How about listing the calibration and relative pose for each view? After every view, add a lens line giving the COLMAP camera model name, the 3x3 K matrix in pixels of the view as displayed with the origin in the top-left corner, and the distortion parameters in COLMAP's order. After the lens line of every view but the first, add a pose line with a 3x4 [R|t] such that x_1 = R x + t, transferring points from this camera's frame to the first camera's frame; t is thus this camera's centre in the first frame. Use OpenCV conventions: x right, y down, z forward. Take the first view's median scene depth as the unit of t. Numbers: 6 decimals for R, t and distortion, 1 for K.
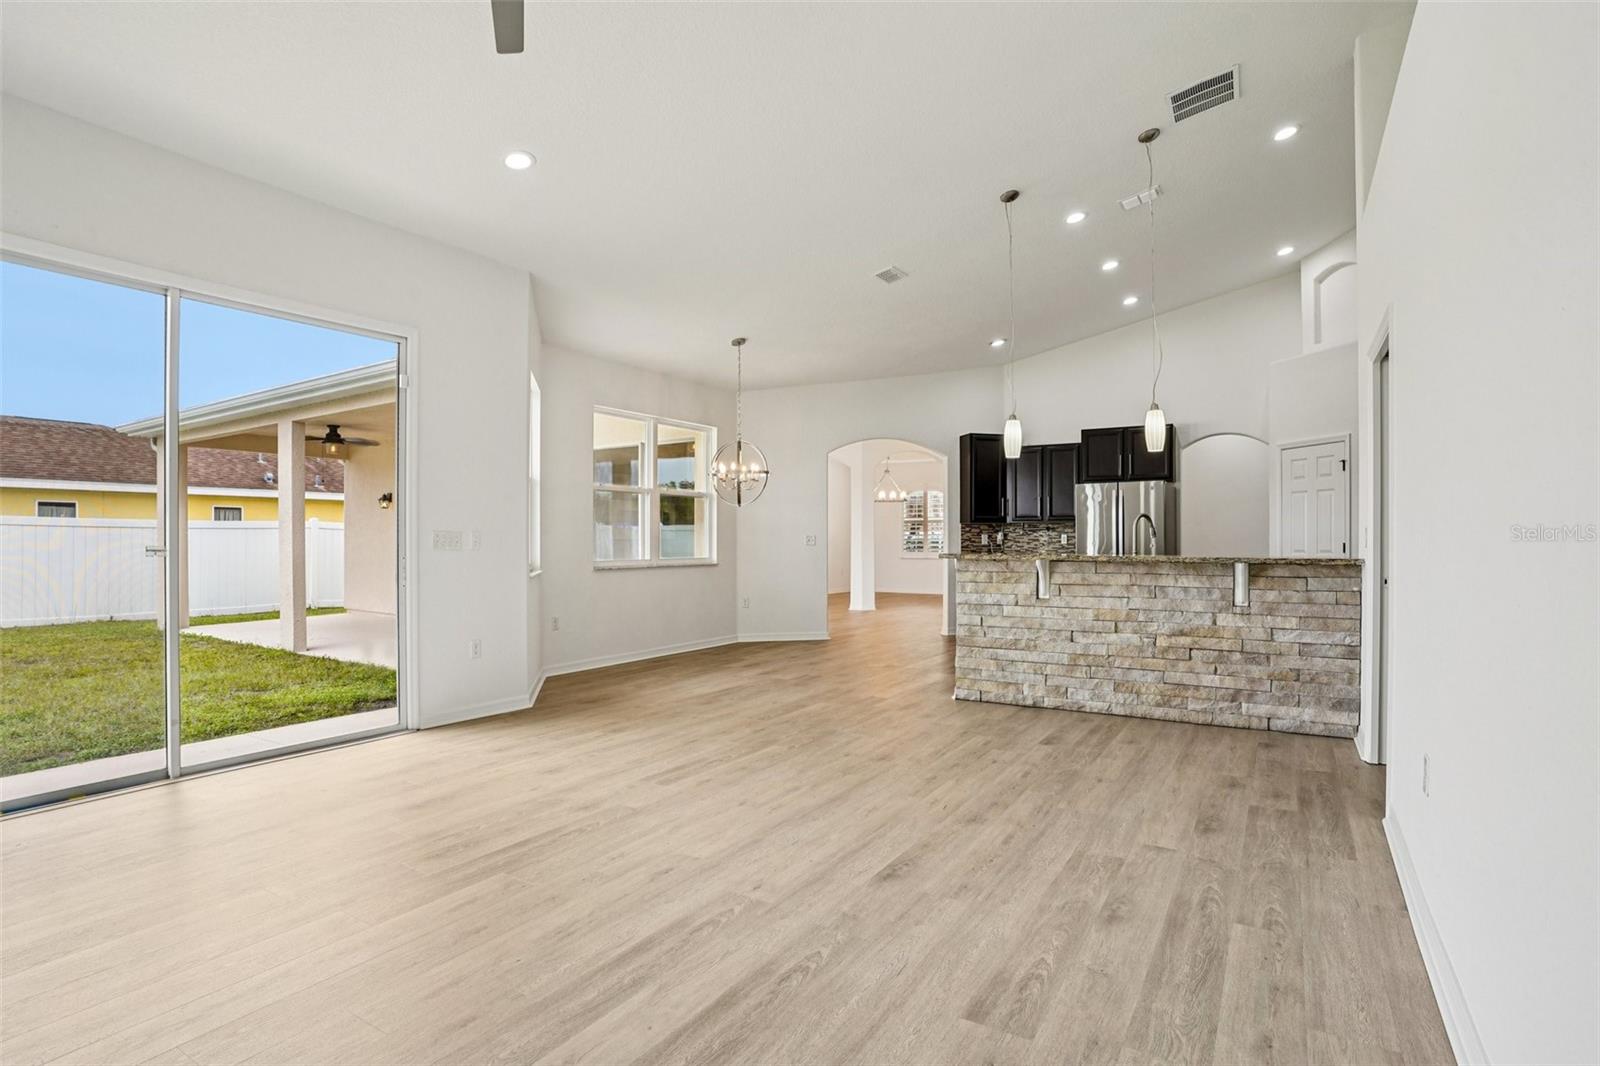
lens RADIAL K [[791.4, 0, 801.5], [0, 791.4, 544.0], [0, 0, 1]] dist [-0.079883, 0.035884]
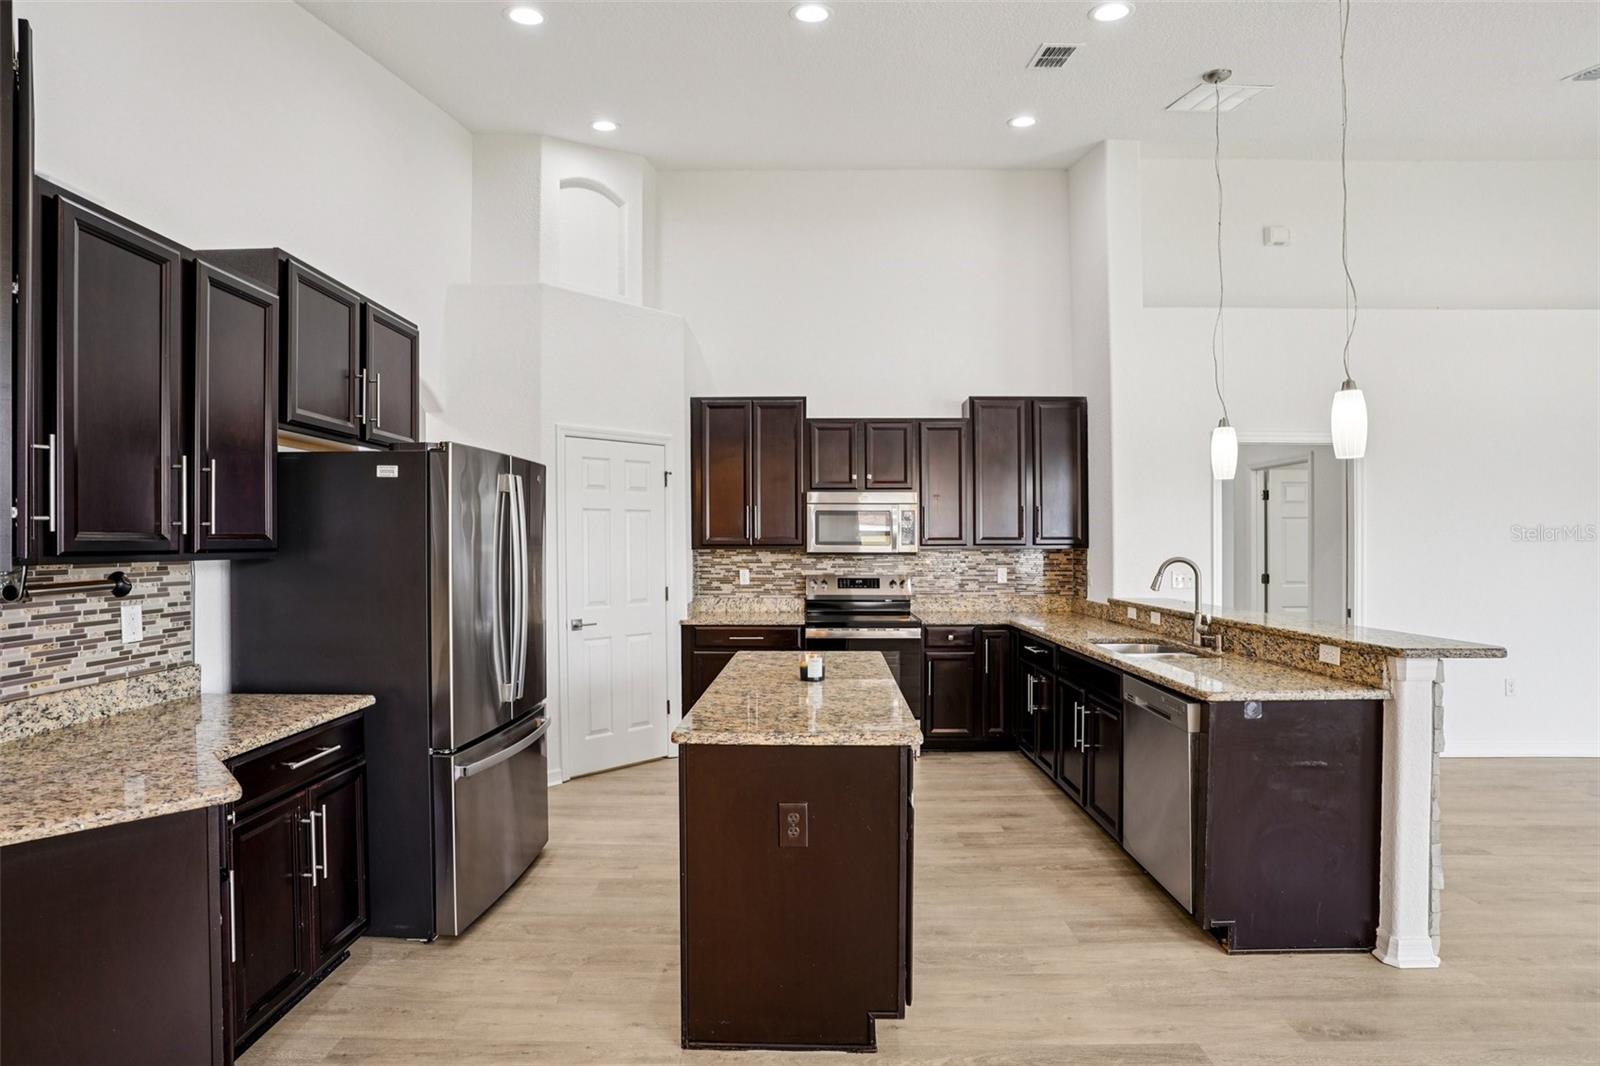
lens RADIAL K [[791.4, 0, 801.5], [0, 791.4, 544.0], [0, 0, 1]] dist [-0.079883, 0.035884]
pose [[-0.523845, 0.001979, 0.851811, 0.014488], [0.006393, 0.999978, 0.001609, -0.061696], [-0.851789, 0.006289, -0.523847, 1.862338]]
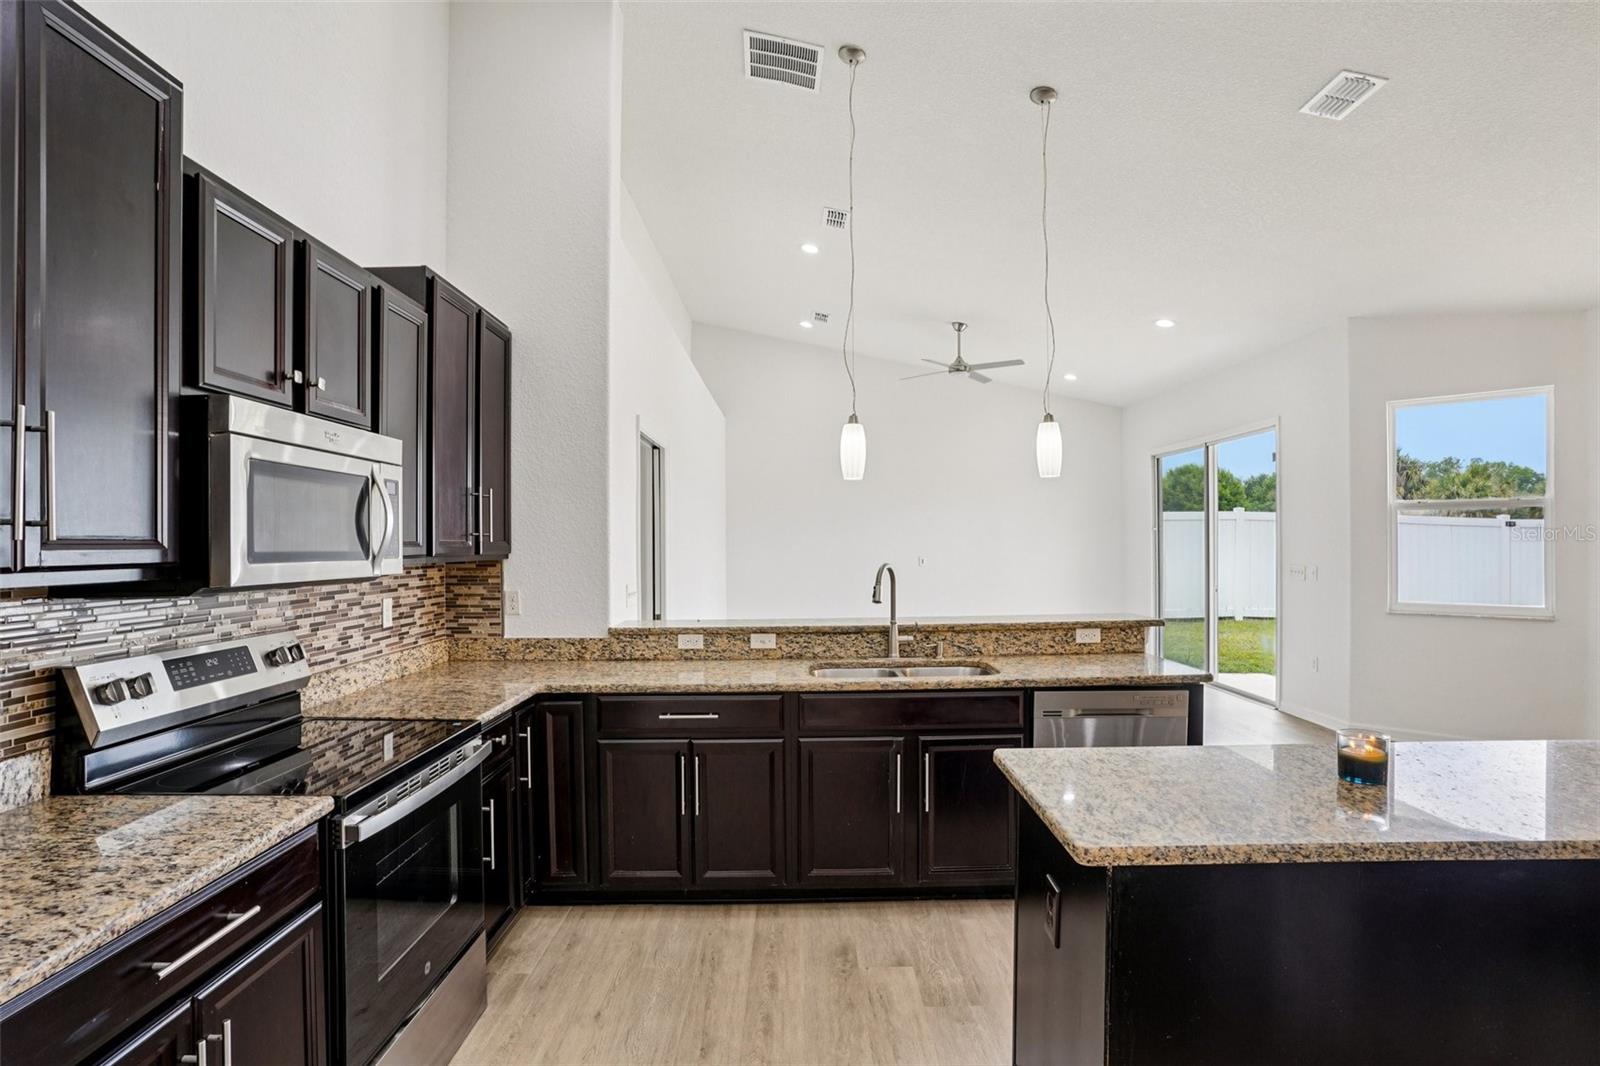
lens RADIAL K [[788.7, 0, 800.0], [0, 788.7, 533.0], [0, 0, 1]] dist [-0.061790, 0.000529]
pose [[-0.840524, 0.001627, -0.541773, 0.943801], [0.006465, 0.999954, -0.007027, -0.068523], [0.541737, -0.009409, -0.840496, 1.688909]]
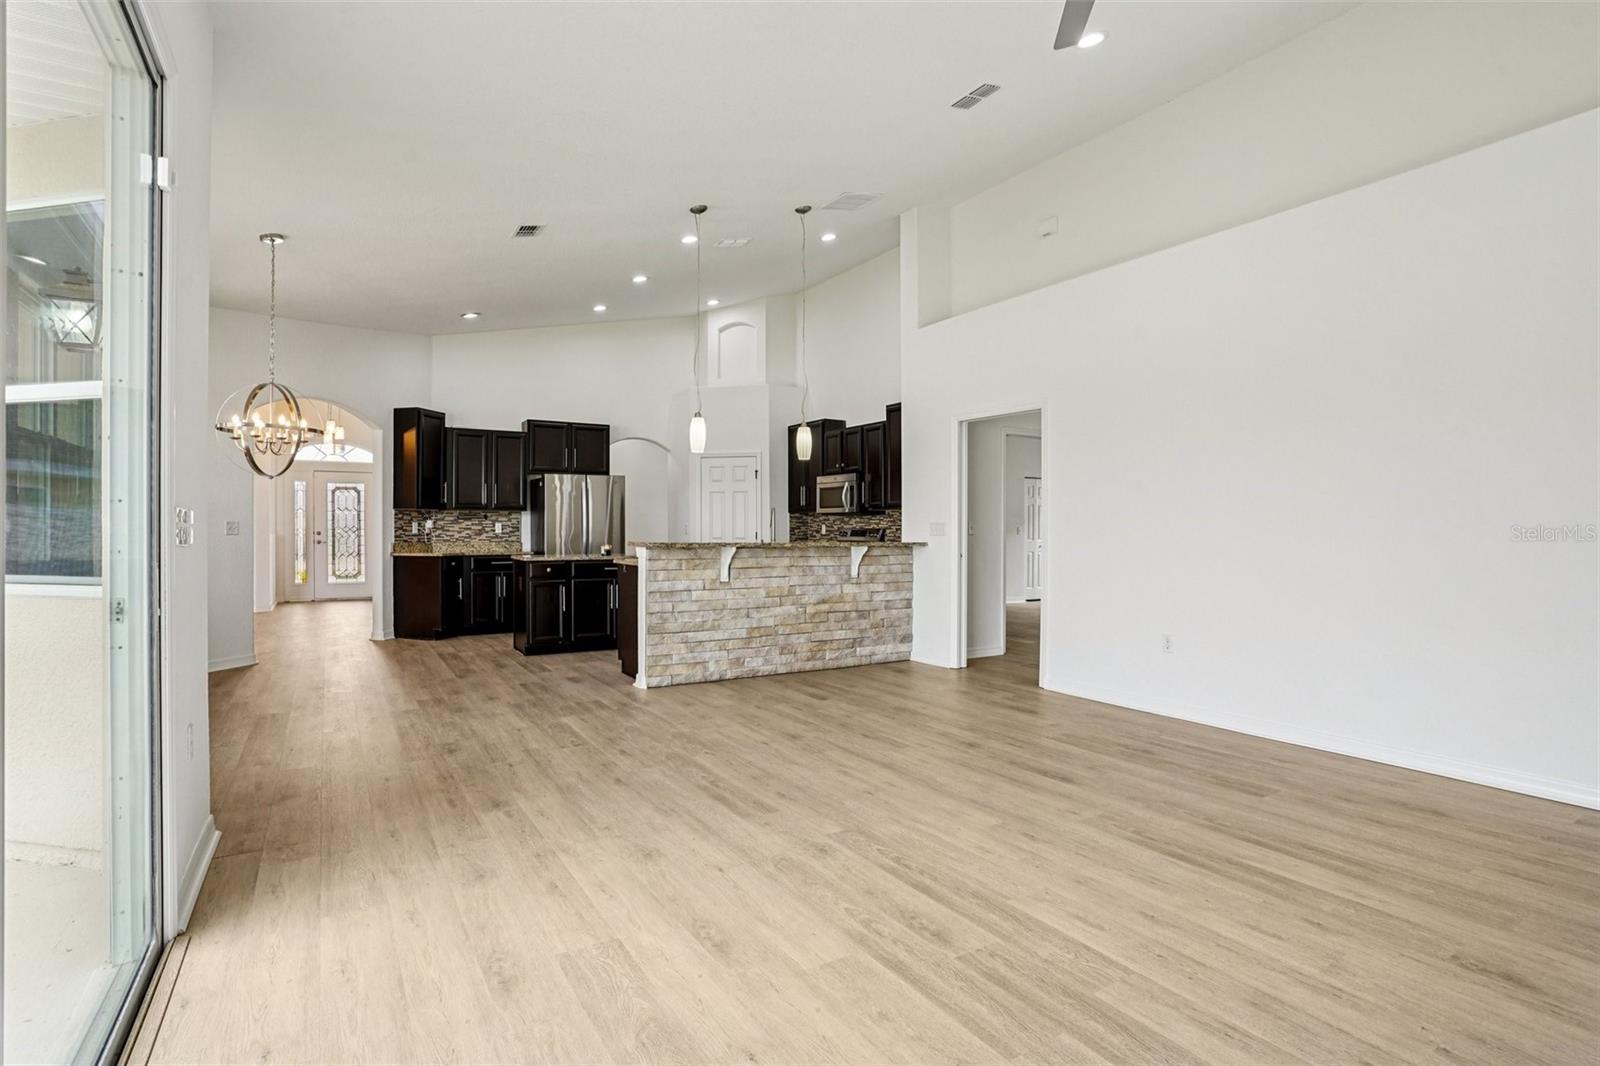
lens RADIAL K [[788.7, 0, 800.0], [0, 788.7, 533.0], [0, 0, 1]] dist [-0.061790, 0.000529]
pose [[0.439291, 0.000719, 0.898344, -0.736405], [-0.000225, 1.000000, -0.000690, 0.001164], [-0.898345, 0.000101, 0.439291, 0.468455]]
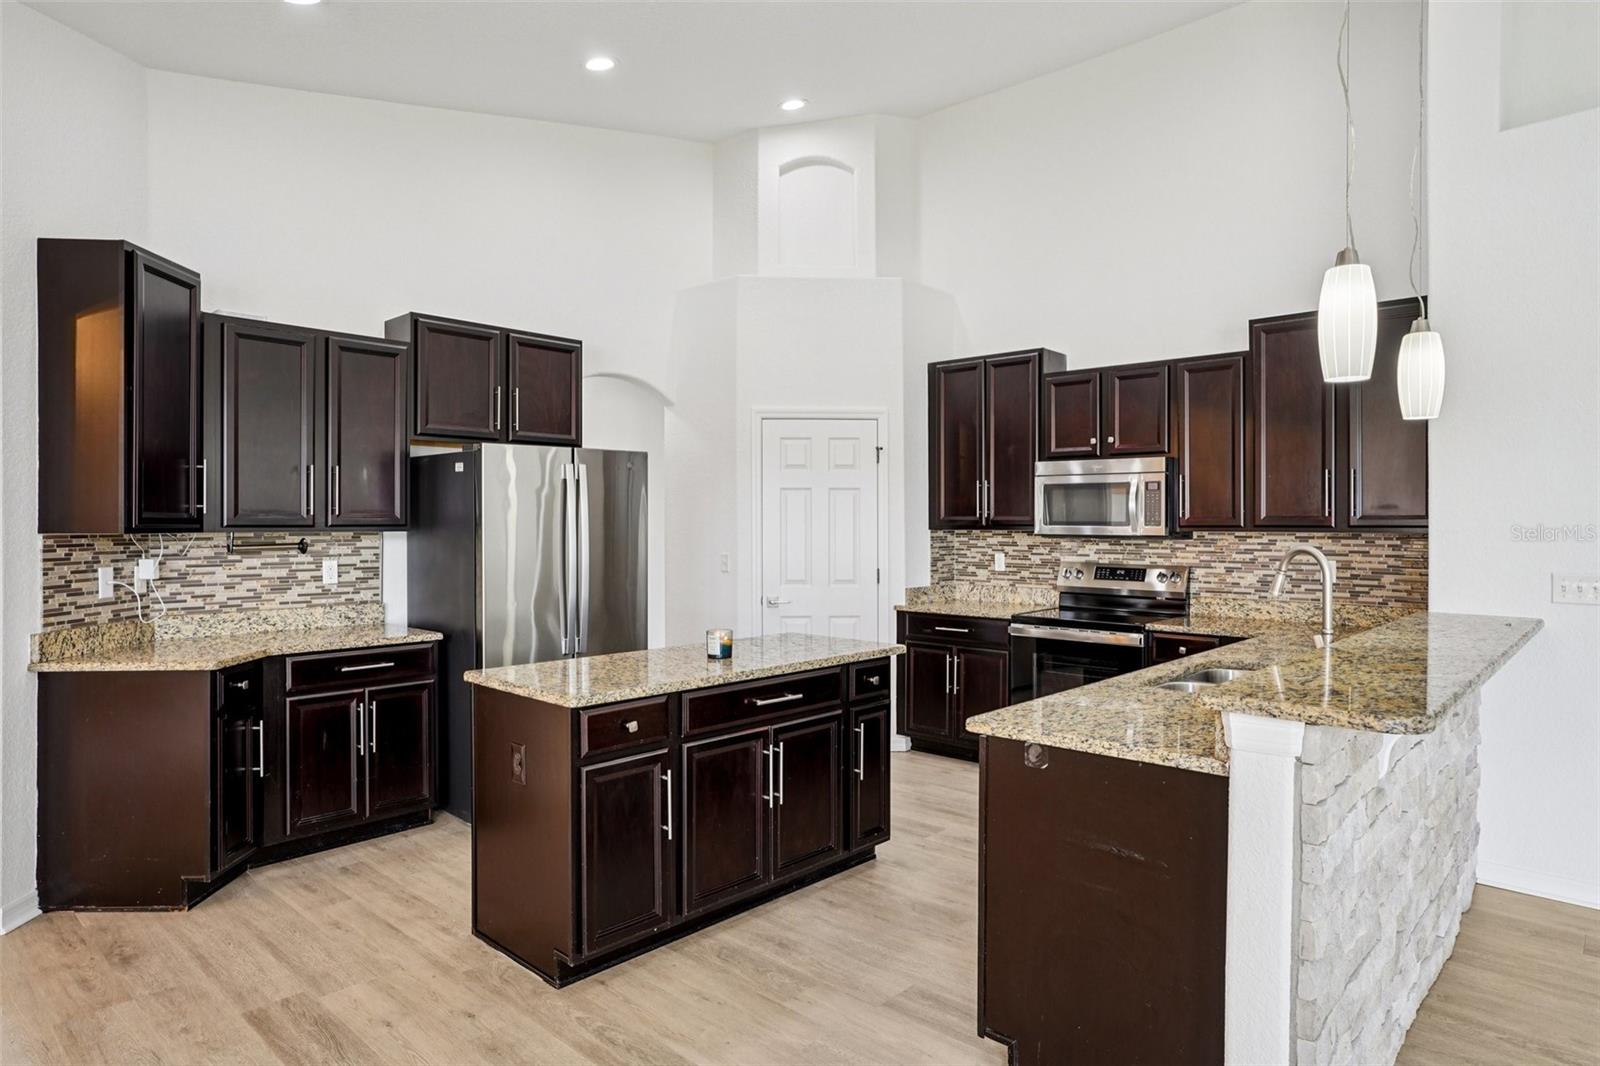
lens RADIAL K [[929.9, 0, 802.1], [0, 929.9, 524.4], [0, 0, 1]] dist [-0.047265, 0.045057]
pose [[0.180626, 0.001544, 0.983551, -0.172091], [0.001576, 0.999997, -0.001859, -0.057928], [-0.983551, 0.001885, 0.180623, 1.334759]]
